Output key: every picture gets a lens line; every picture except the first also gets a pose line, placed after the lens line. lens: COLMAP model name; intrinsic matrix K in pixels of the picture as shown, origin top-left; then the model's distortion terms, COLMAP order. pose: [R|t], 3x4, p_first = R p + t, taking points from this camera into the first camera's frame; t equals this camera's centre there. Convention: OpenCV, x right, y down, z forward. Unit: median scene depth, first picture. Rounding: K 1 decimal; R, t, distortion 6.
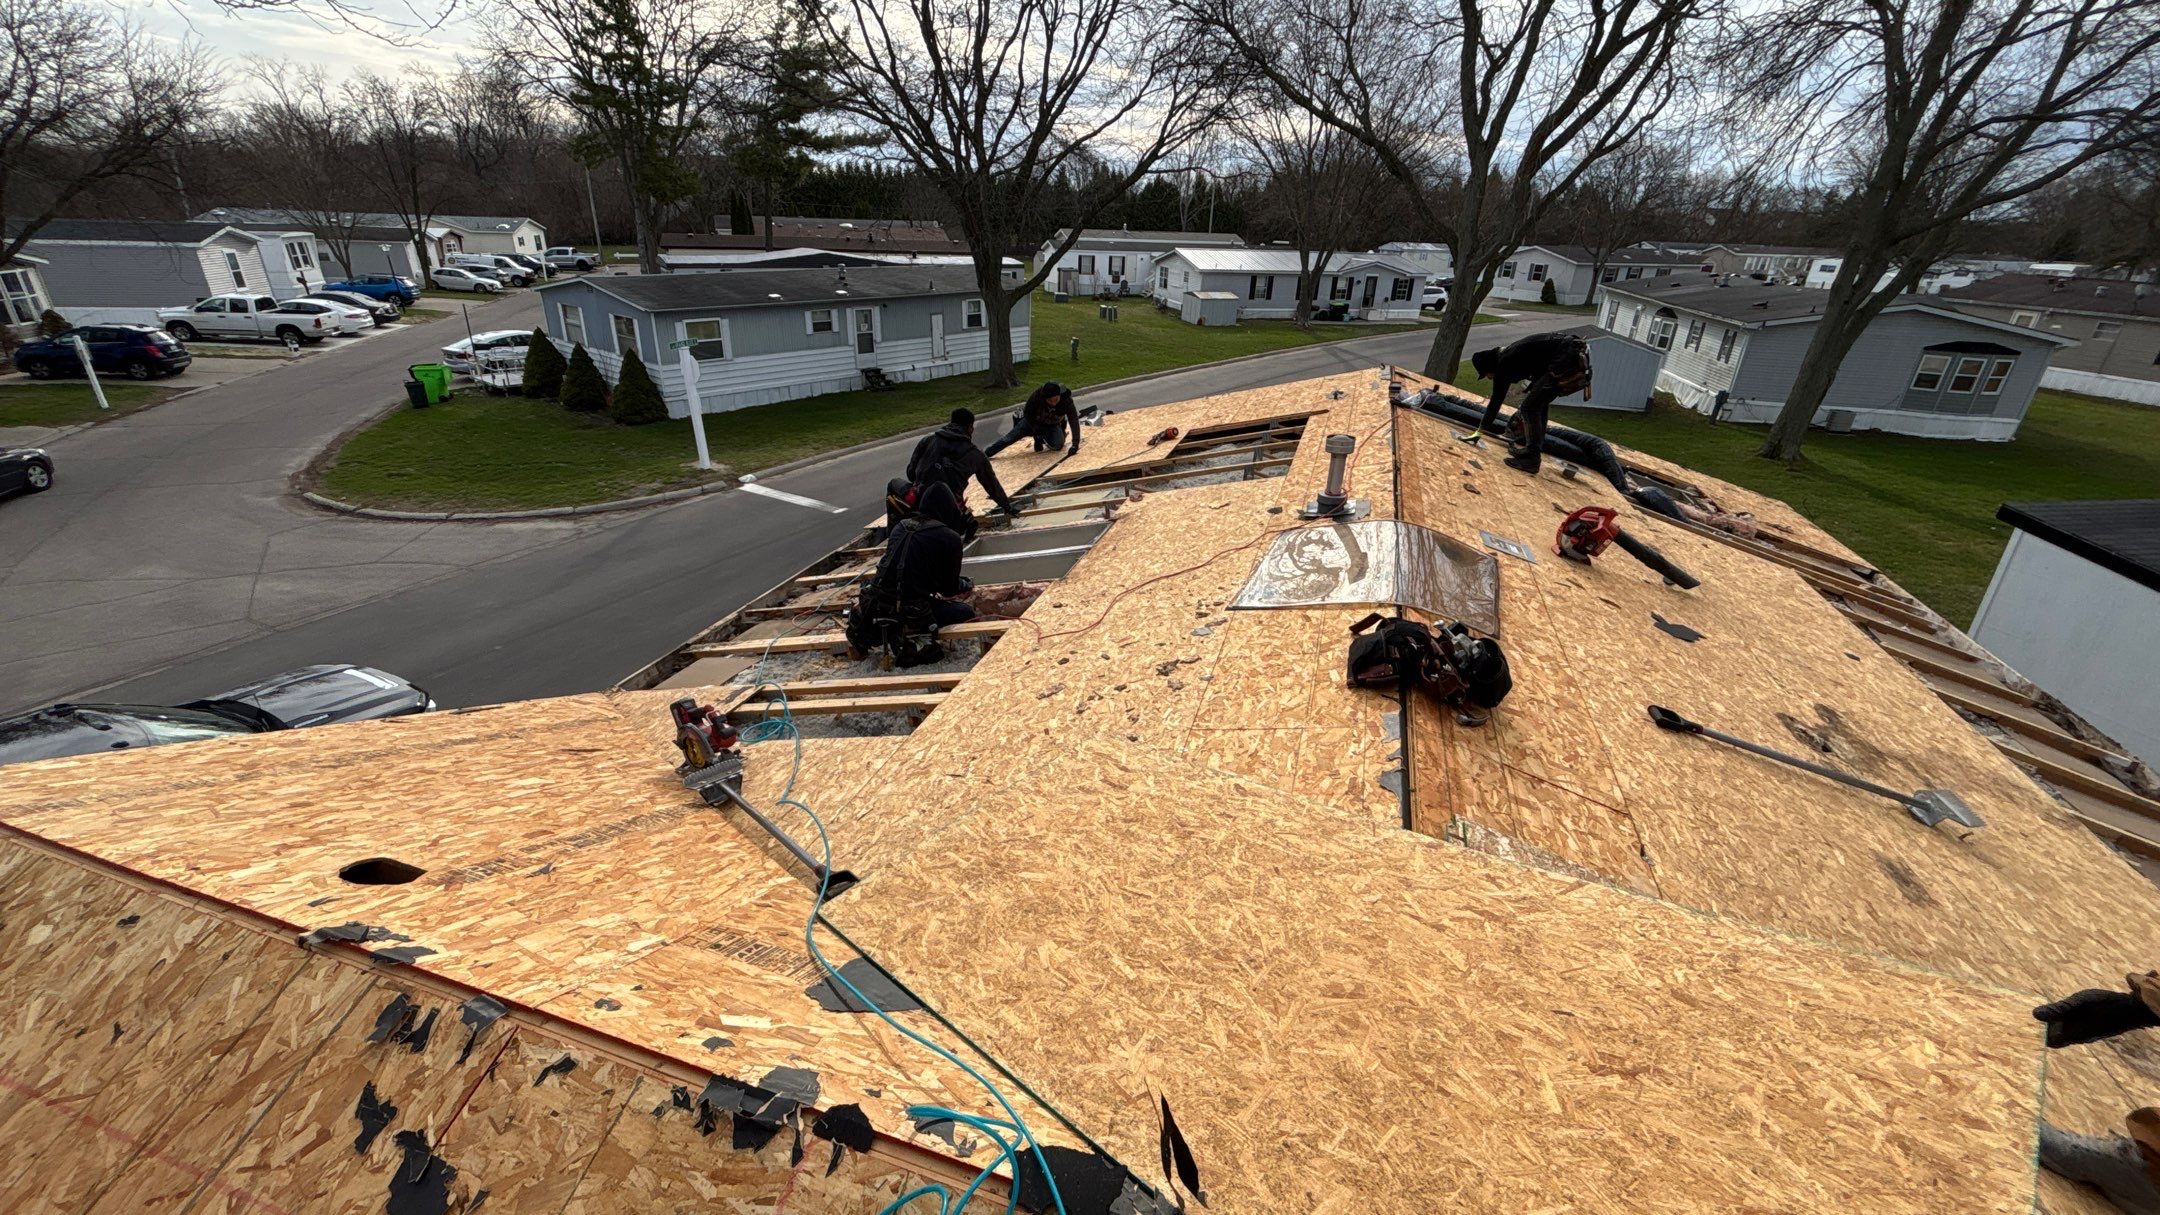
lens RADIAL K [[878.6, 0, 1079.4], [0, 878.6, 602.2], [0, 0, 1]] dist [-0.010531, 0.002704]
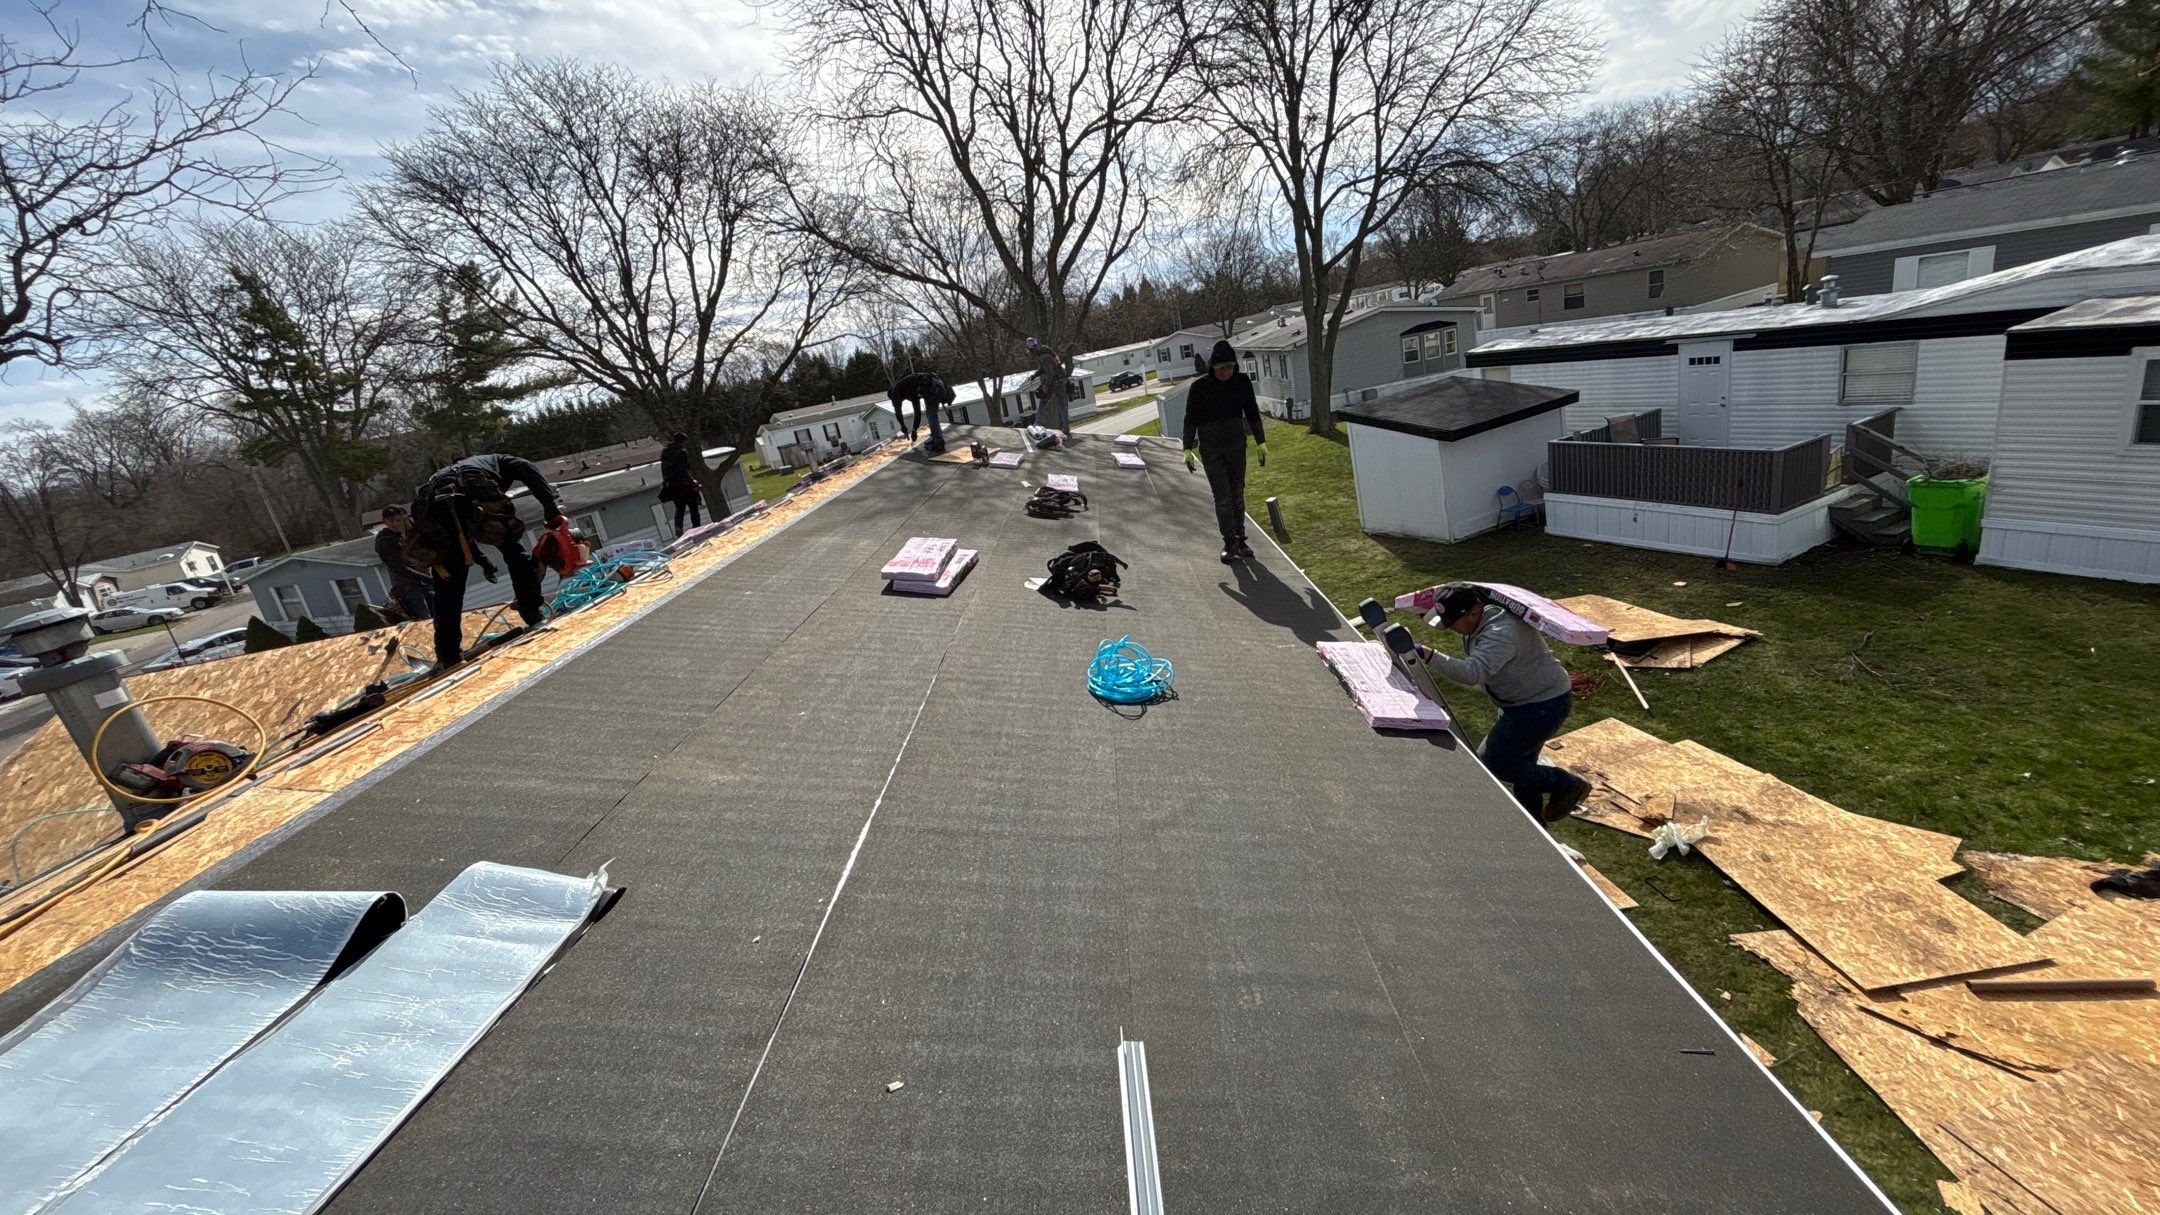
lens RADIAL K [[878.6, 0, 1081.0], [0, 878.6, 593.3], [0, 0, 1]] dist [-0.010531, 0.002704]
pose [[0.930643, -0.286054, 0.228203, 0.039221], [0.319966, 0.938719, -0.128175, 0.067148], [-0.177553, 0.192302, 0.965140, -0.107122]]
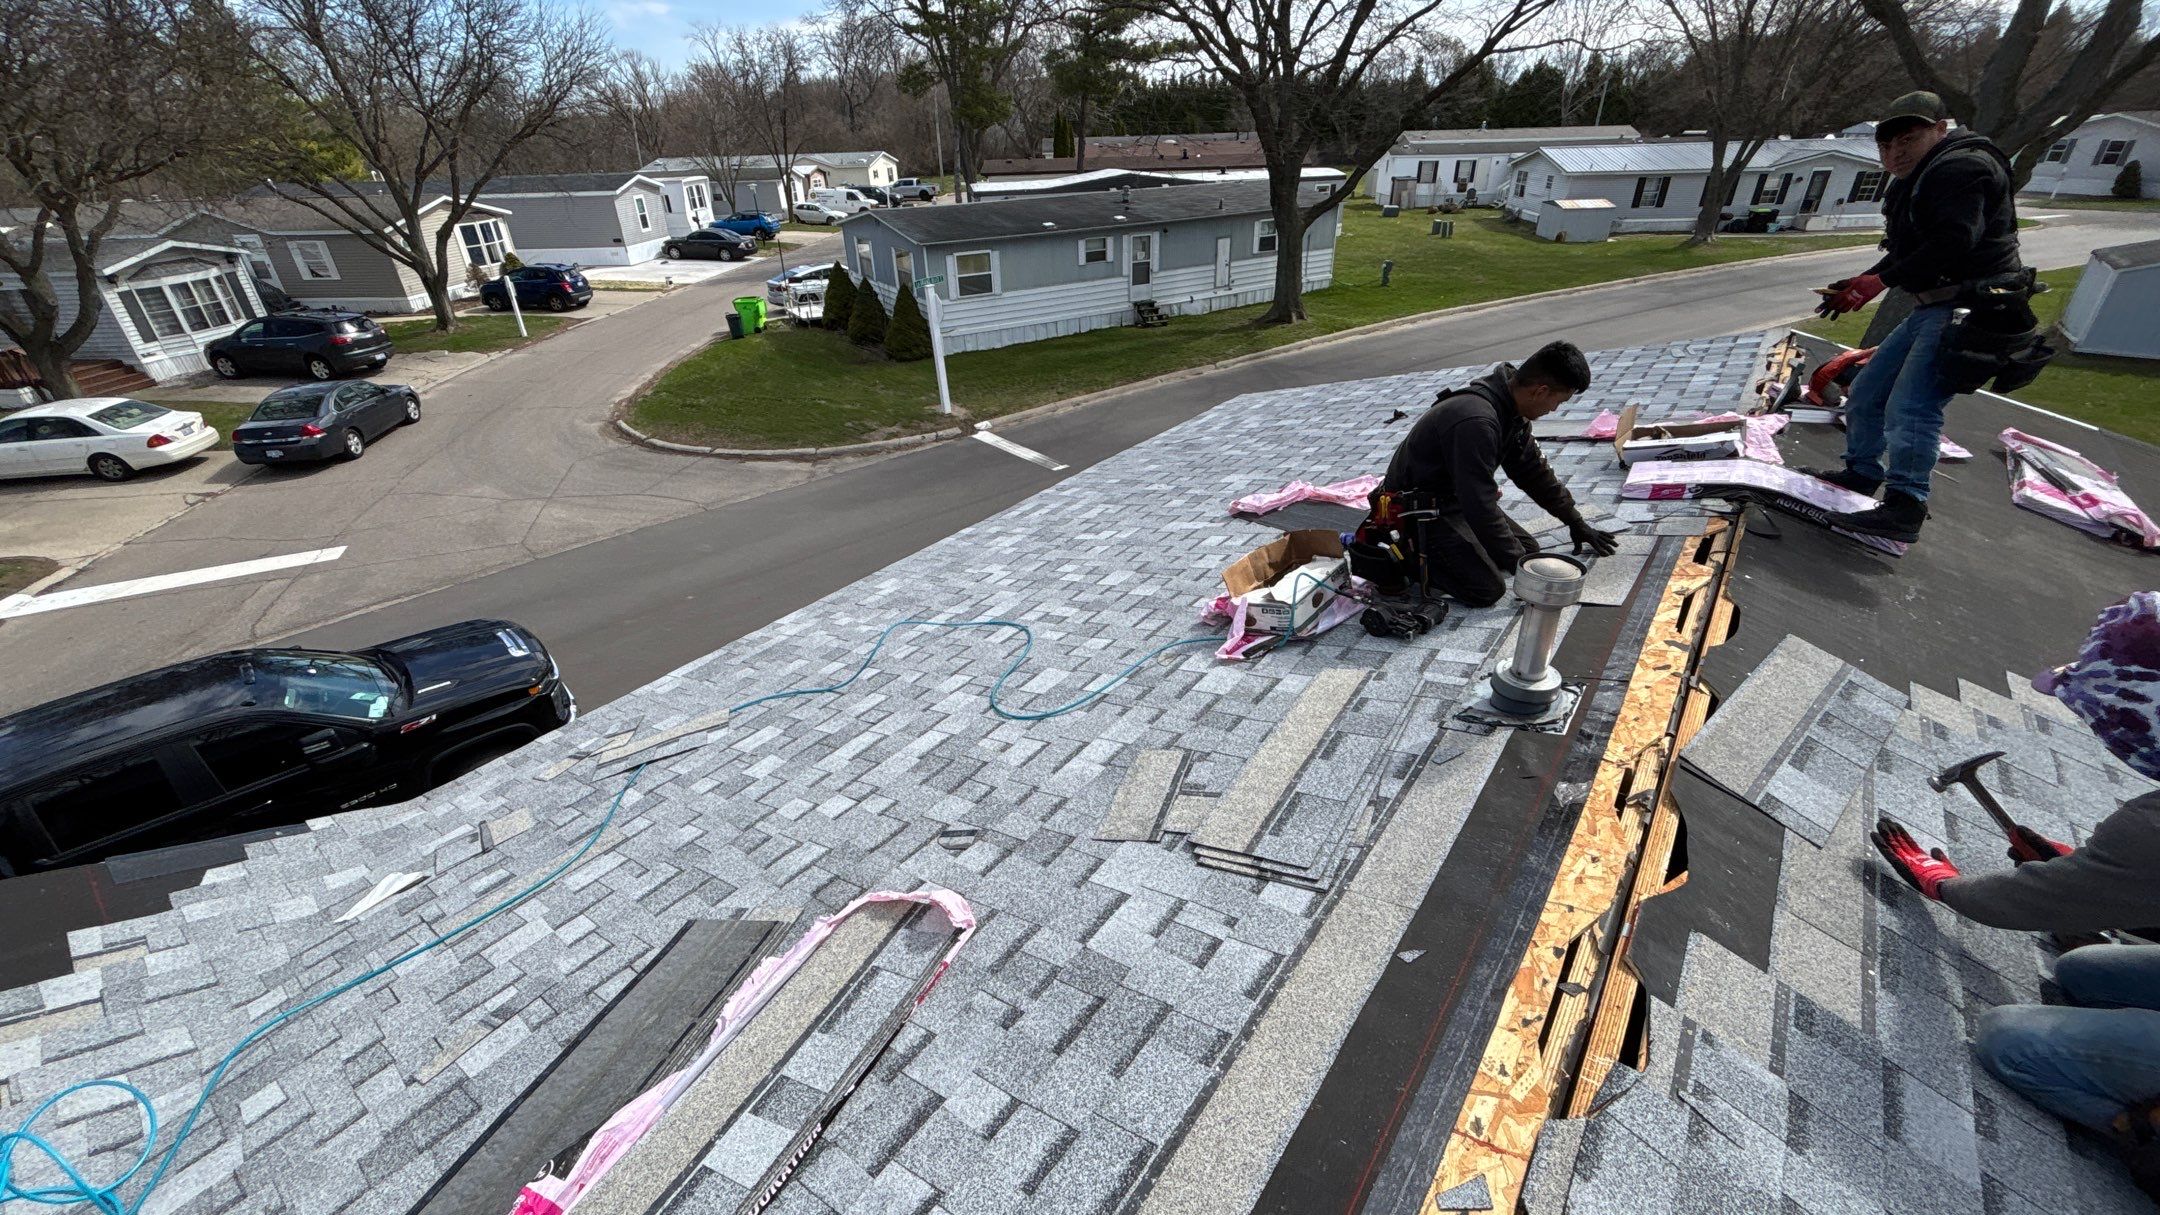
lens RADIAL K [[878.6, 0, 1067.2], [0, 878.6, 597.6], [0, 0, 1]] dist [-0.010531, 0.002704]
pose [[0.934809, 0.112574, -0.336837, 0.022974], [-0.085993, 0.991958, 0.092869, -0.023757], [0.344583, -0.057850, 0.936972, 0.058220]]
